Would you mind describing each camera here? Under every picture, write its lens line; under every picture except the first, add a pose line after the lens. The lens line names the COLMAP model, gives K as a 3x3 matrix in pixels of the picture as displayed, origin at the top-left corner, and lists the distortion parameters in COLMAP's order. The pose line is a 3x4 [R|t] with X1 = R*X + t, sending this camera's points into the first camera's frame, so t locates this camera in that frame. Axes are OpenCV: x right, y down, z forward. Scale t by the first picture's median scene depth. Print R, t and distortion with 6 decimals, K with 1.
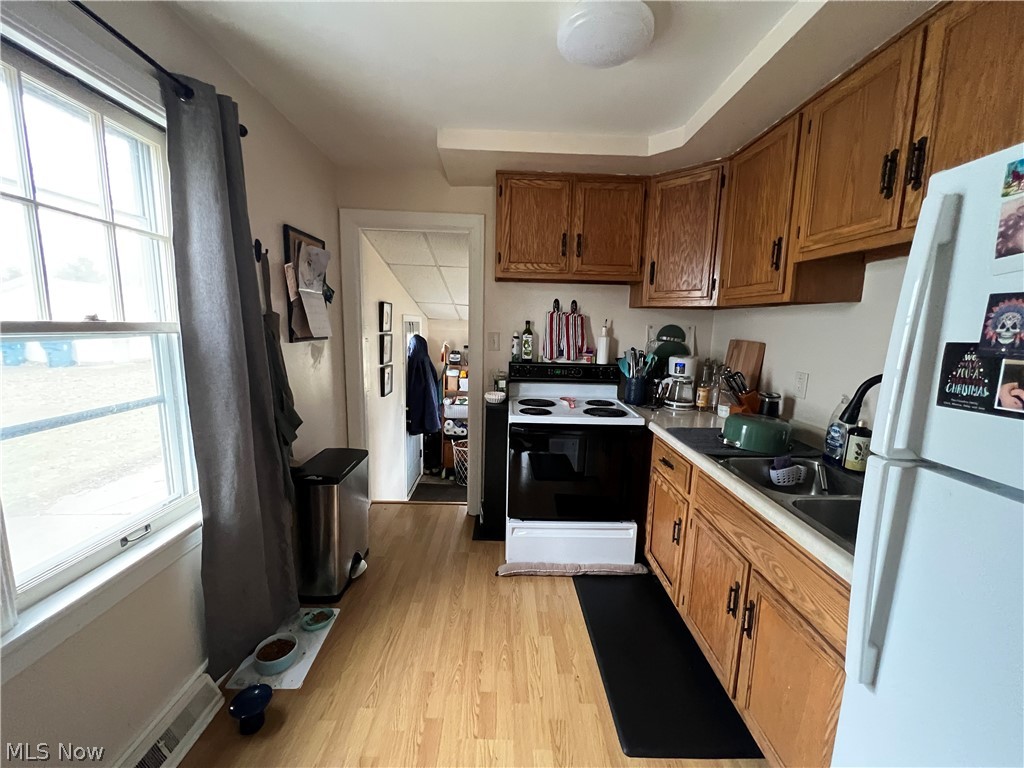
lens RADIAL K [[412.3, 0, 522.0], [0, 412.3, 383.0], [0, 0, 1]] dist [0.010800, -0.000208]
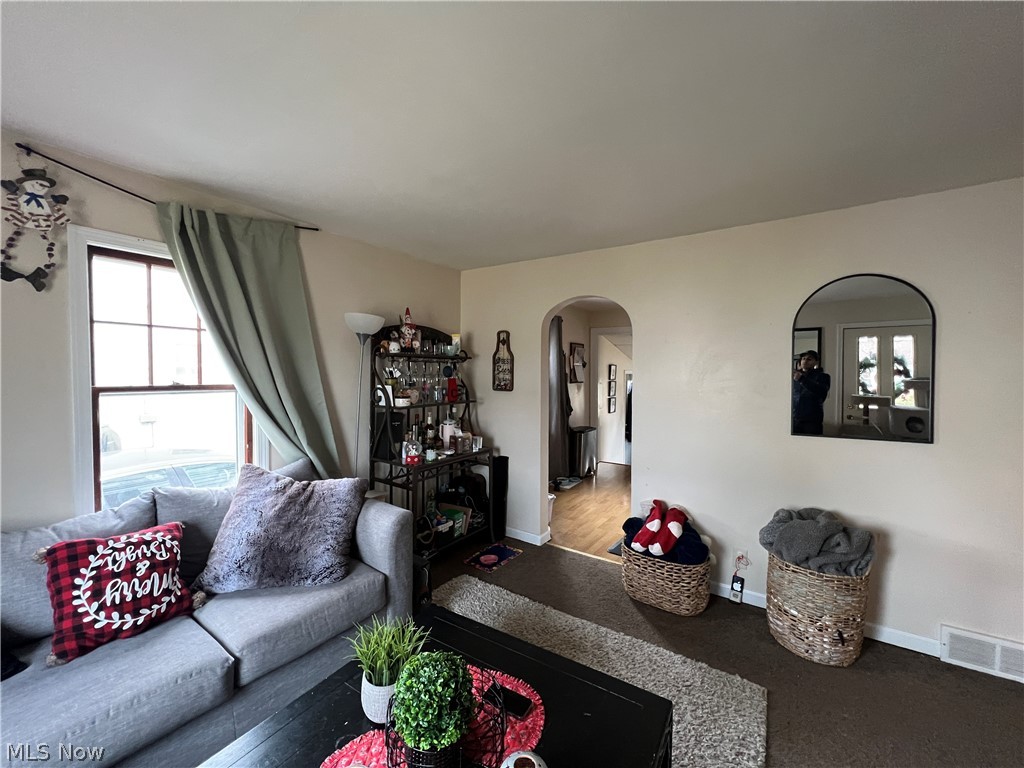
lens RADIAL K [[412.3, 0, 517.4], [0, 412.3, 380.8], [0, 0, 1]] dist [0.010800, -0.000208]
pose [[0.814914, -0.012978, -0.579437, 0.664452], [-0.061306, 0.992210, -0.108443, 0.182411], [0.576331, 0.123895, 0.807770, -1.272074]]
